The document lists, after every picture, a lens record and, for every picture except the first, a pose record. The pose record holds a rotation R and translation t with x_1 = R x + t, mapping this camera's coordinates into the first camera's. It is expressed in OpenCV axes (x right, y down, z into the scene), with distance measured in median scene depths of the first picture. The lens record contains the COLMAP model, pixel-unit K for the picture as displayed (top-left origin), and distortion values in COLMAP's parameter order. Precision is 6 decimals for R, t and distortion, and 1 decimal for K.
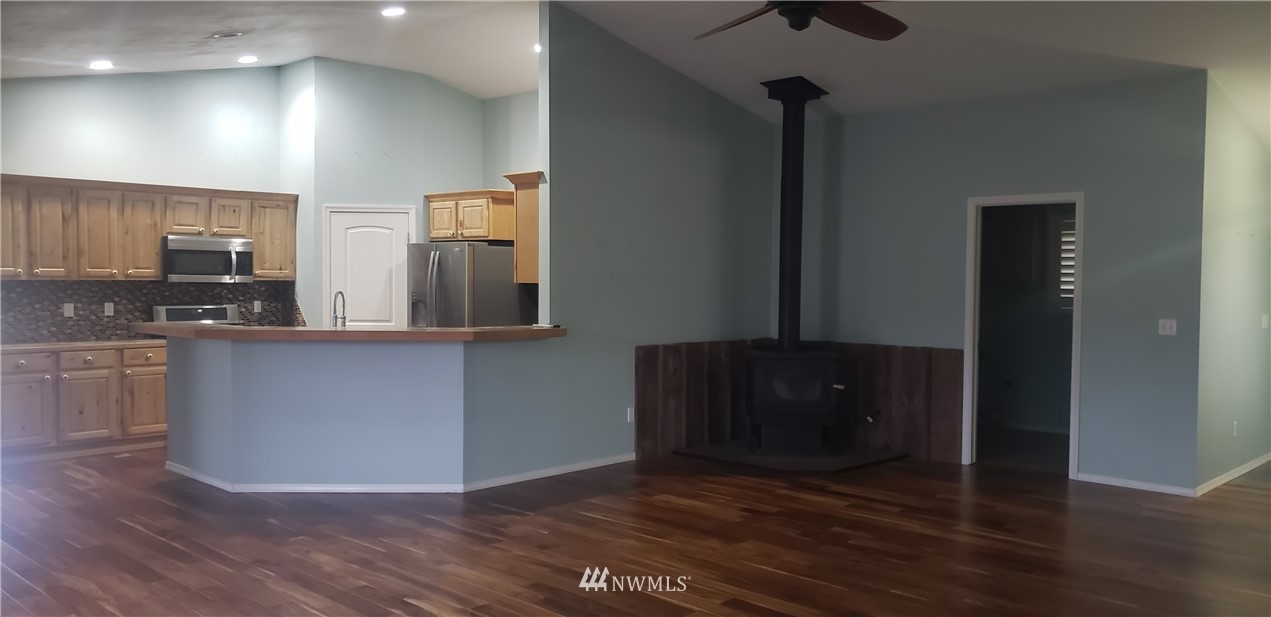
lens RADIAL K [[996.1, 0, 635.5], [0, 996.1, 308.5], [0, 0, 1]] dist [0.003085, -0.004904]
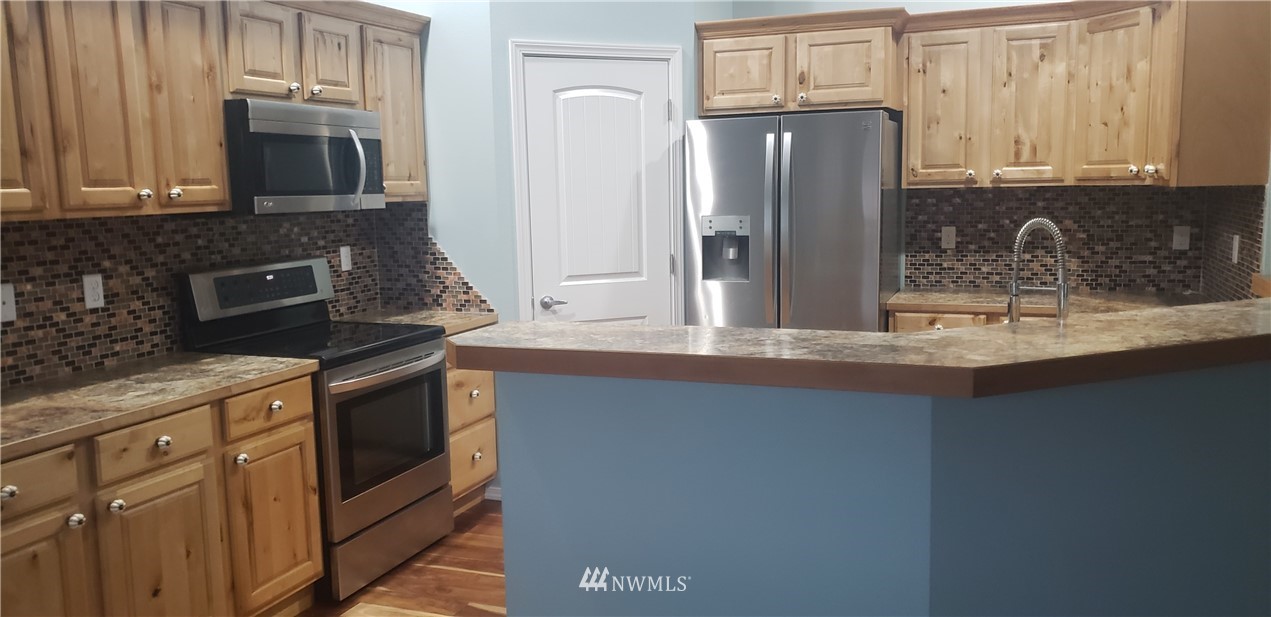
lens RADIAL K [[996.1, 0, 635.5], [0, 996.1, 308.5], [0, 0, 1]] dist [0.003085, -0.004904]
pose [[0.919950, -0.078110, 0.384176, -0.468585], [0.041759, 0.993899, 0.102083, -0.022565], [-0.389805, -0.077869, 0.917599, 0.546098]]
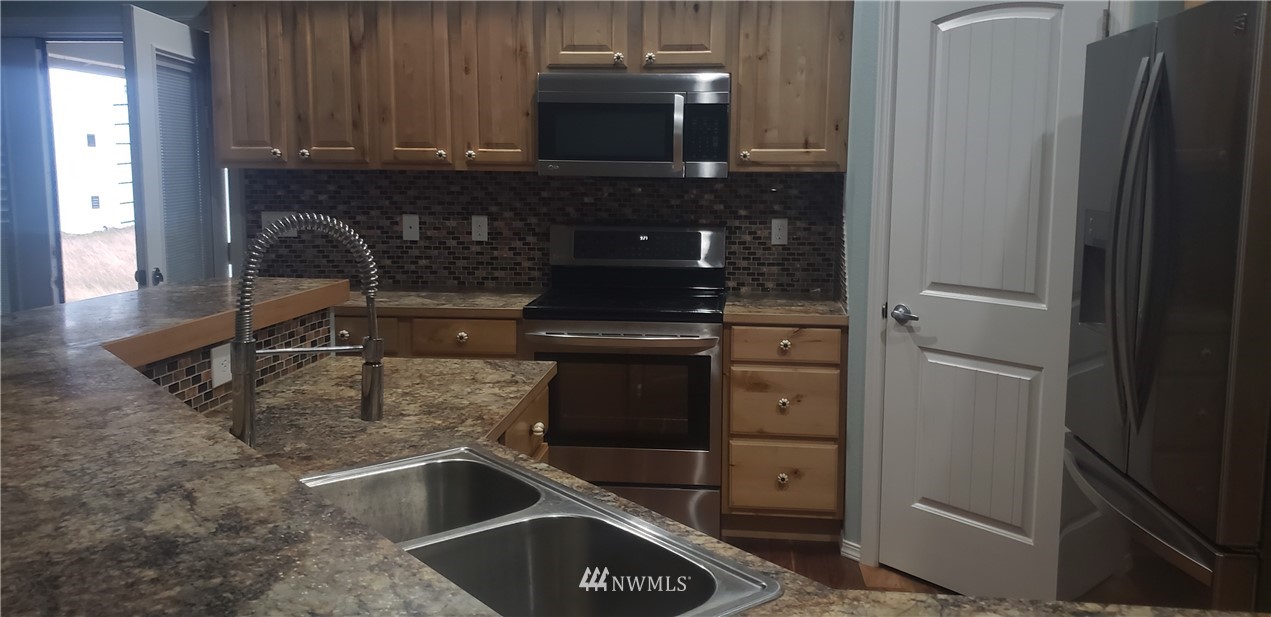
lens RADIAL K [[953.3, 0, 657.0], [0, 953.3, 294.5], [0, 0, 1]] dist [0.007438, 0.000737]
pose [[0.623275, 0.093041, -0.776448, -0.085127], [-0.027848, 0.994908, 0.096865, -0.014996], [0.781507, -0.038751, 0.622692, 0.740345]]
